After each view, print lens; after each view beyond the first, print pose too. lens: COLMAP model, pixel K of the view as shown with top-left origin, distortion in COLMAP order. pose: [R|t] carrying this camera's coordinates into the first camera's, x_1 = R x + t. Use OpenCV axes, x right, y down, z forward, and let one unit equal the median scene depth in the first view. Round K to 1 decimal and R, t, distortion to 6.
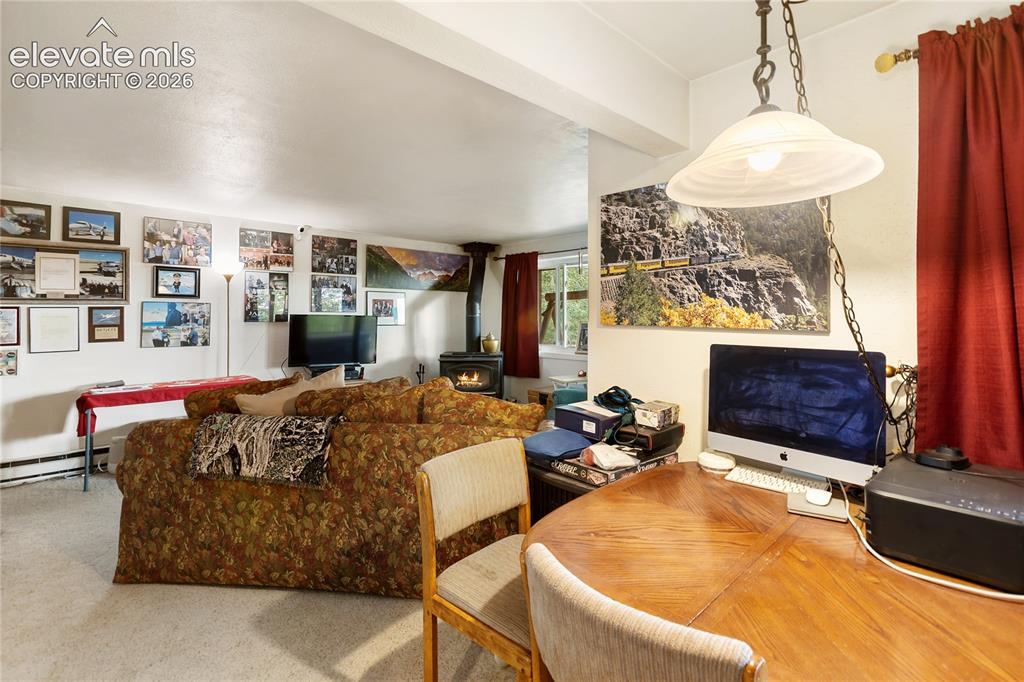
lens RADIAL K [[472.0, 0, 513.3], [0, 472.0, 315.0], [0, 0, 1]] dist [0.001376, -0.000041]
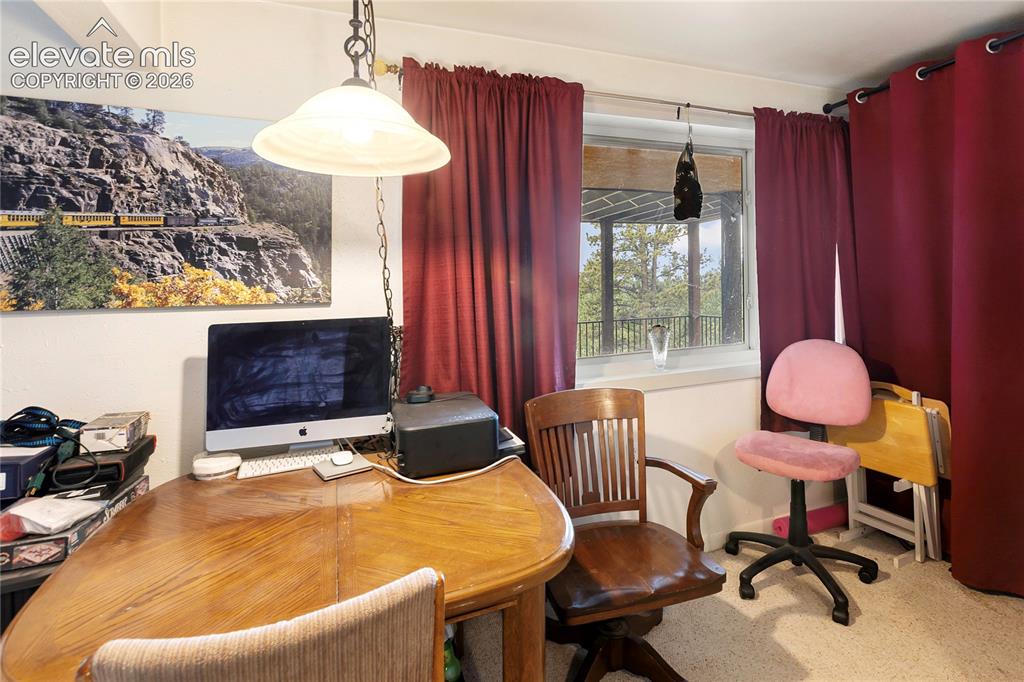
lens RADIAL K [[534.8, 0, 556.2], [0, 534.8, 313.2], [0, 0, 1]] dist [0.000410, -0.000052]
pose [[0.339992, -0.057034, 0.938697, -0.214094], [0.027989, 0.998331, 0.050520, 0.009309], [-0.940012, 0.009097, 0.341021, 0.095628]]
